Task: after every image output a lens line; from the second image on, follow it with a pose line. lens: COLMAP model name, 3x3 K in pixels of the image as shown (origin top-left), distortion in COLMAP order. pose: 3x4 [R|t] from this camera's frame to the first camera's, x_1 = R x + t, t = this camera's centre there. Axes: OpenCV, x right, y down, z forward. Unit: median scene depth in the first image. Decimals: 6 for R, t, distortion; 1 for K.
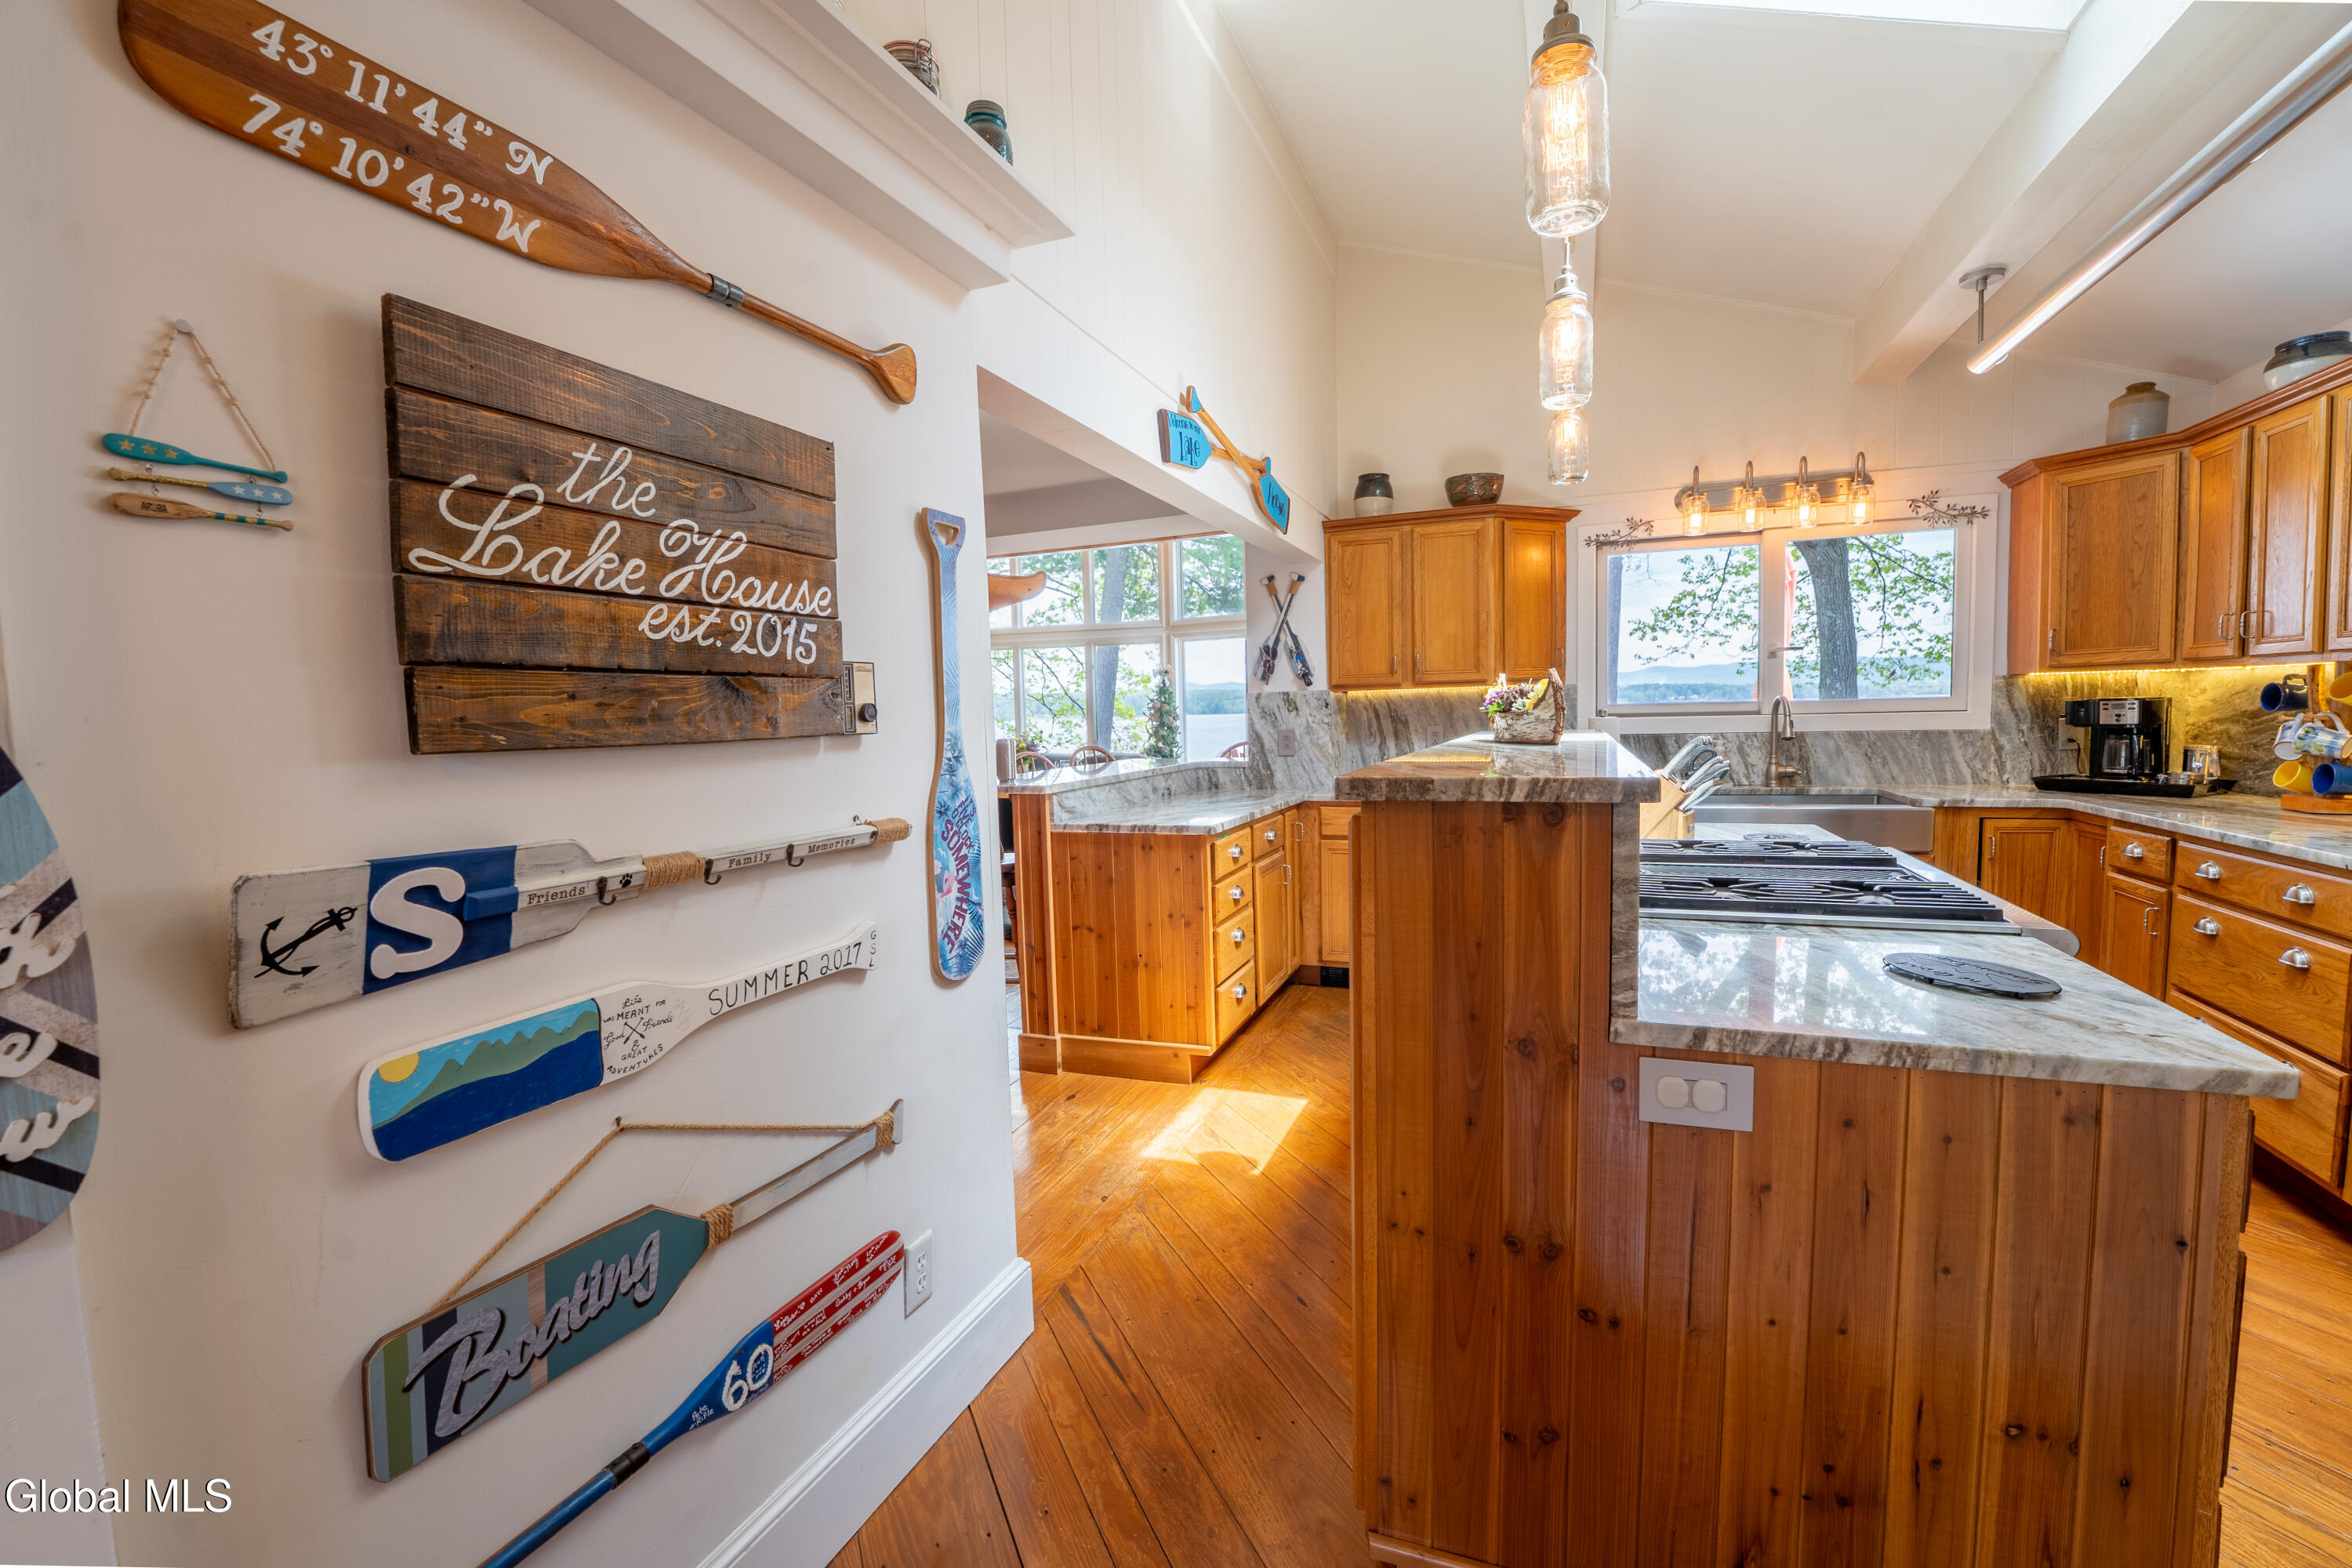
lens RADIAL K [[980.5, 0, 1170.9], [0, 980.5, 787.9], [0, 0, 1]] dist [-0.037995, 0.006170]
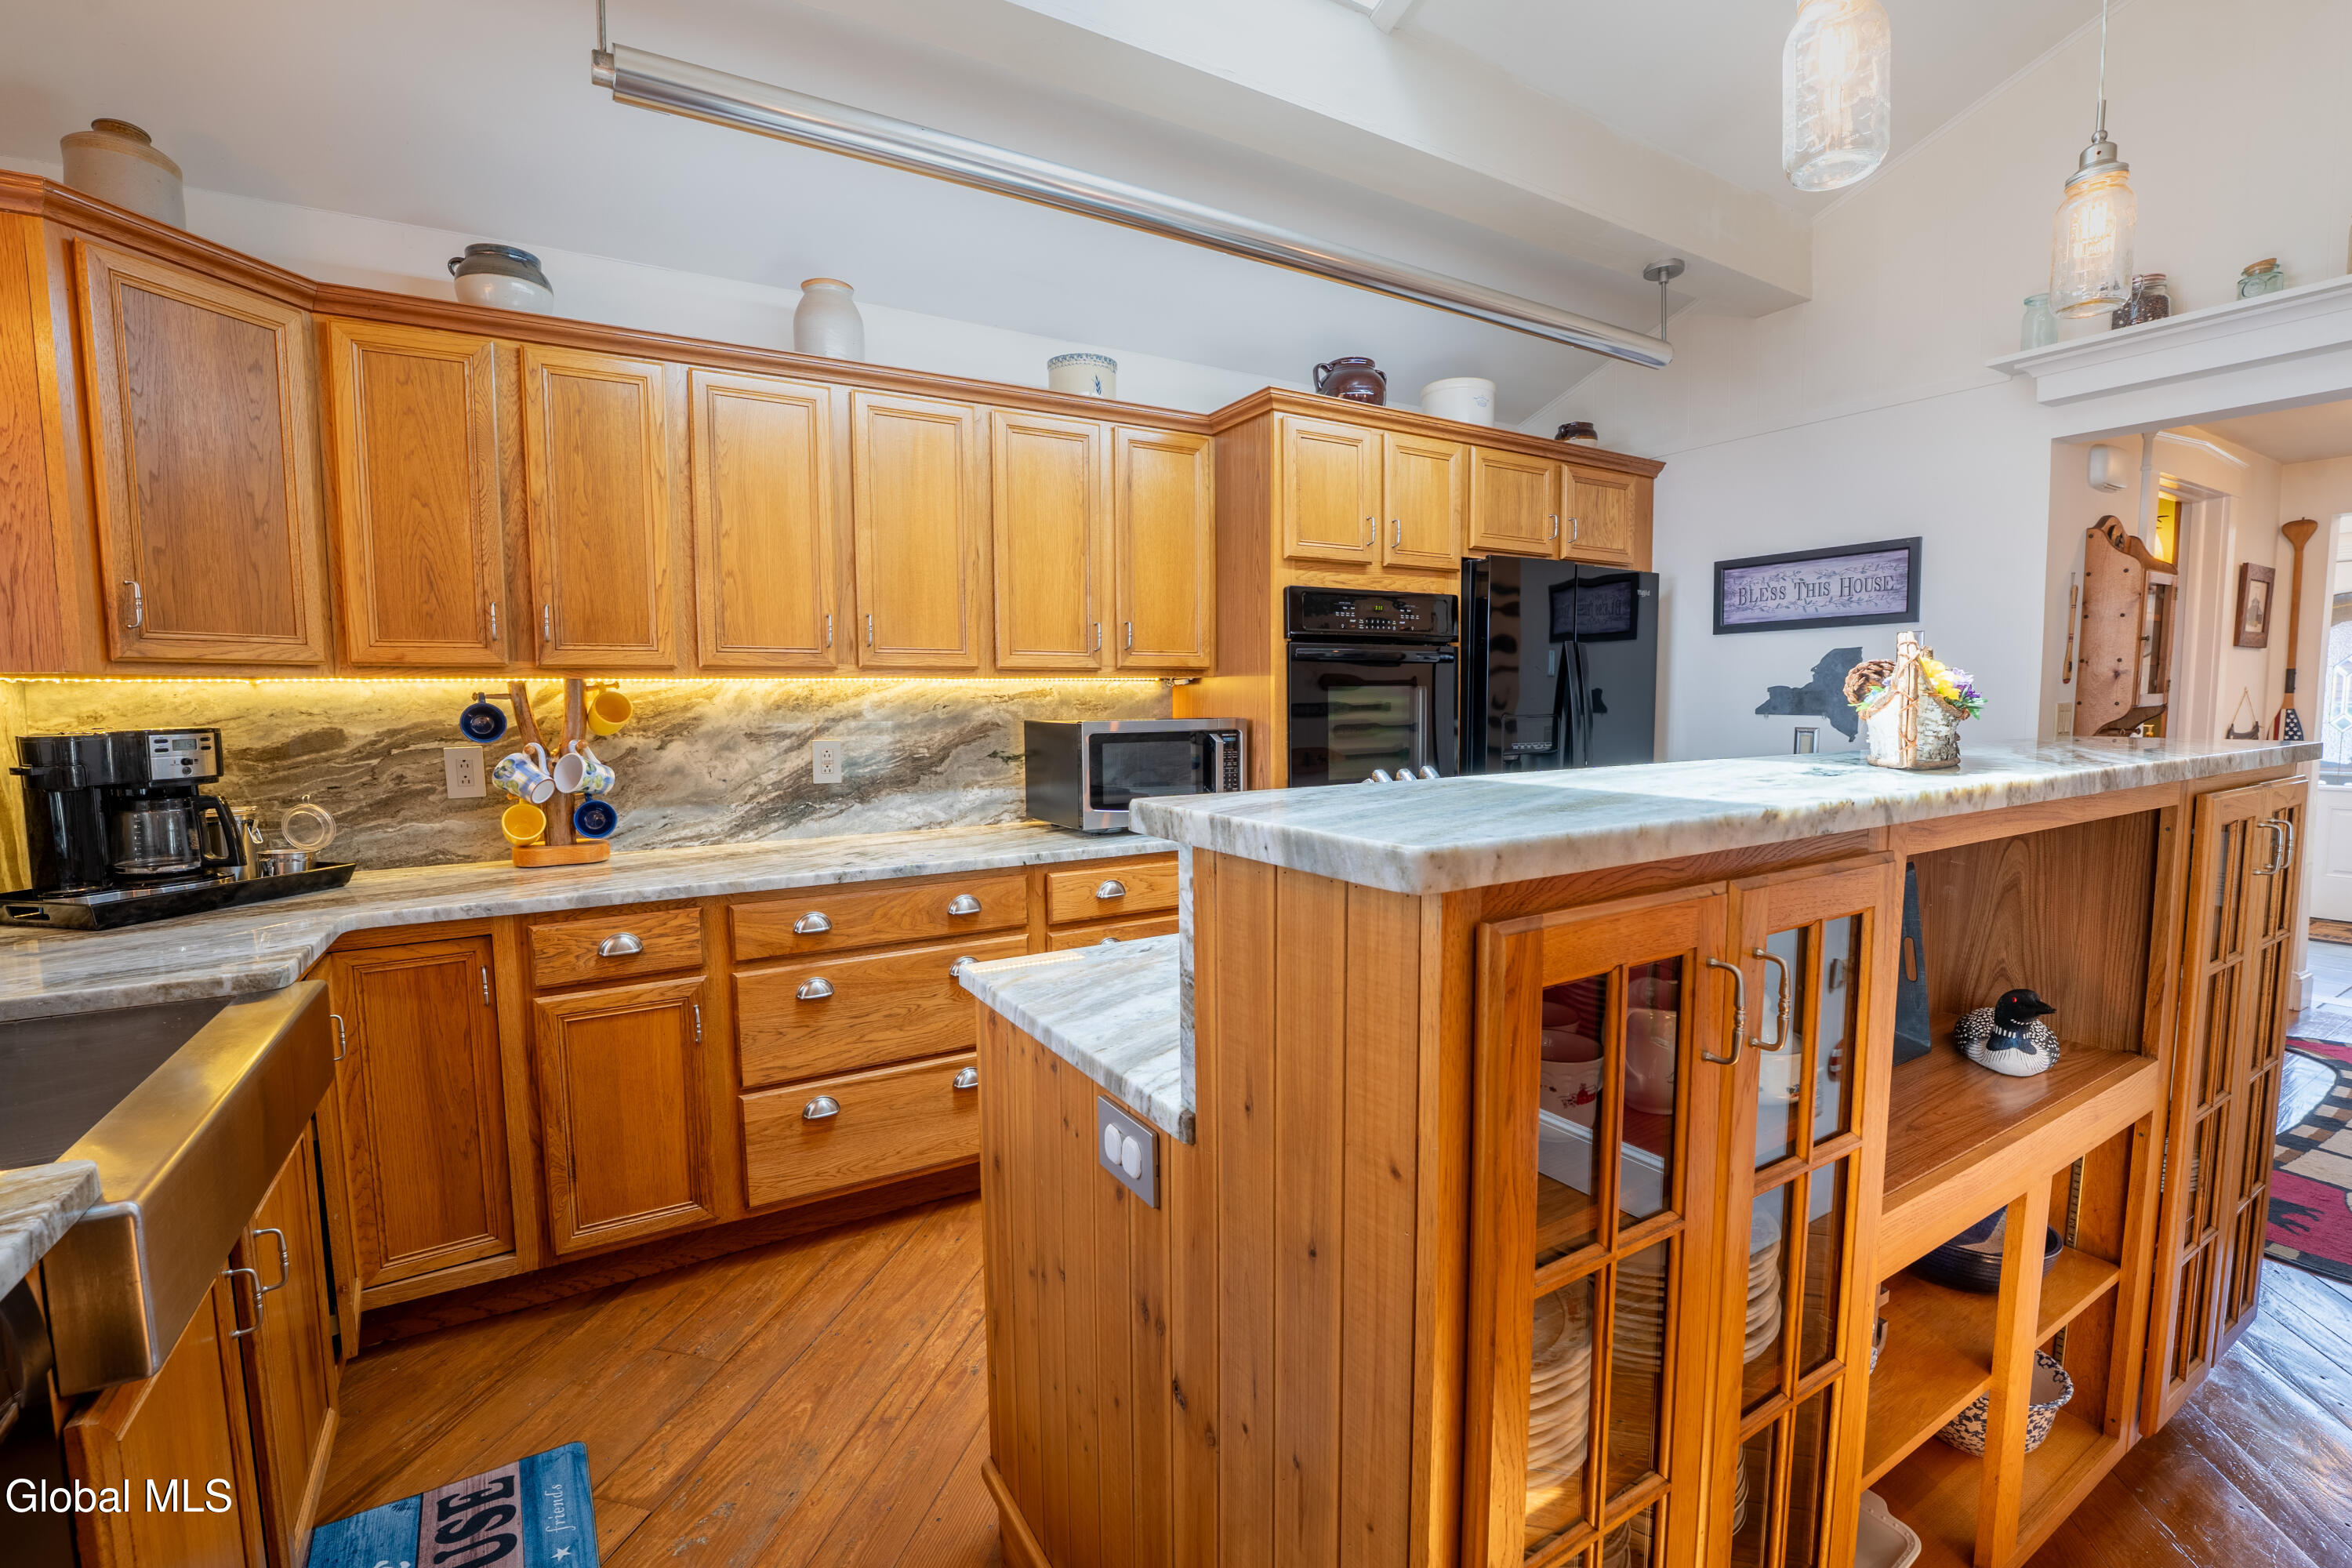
lens RADIAL K [[1007.0, 0, 1176.0], [0, 1007.0, 784.0], [0, 0, 1]] dist [-0.026409, 0.000304]
pose [[-0.799218, -0.015949, 0.600829, 0.208700], [0.077901, 0.988467, 0.129863, -0.083168], [-0.595971, 0.150594, -0.788758, 0.997361]]
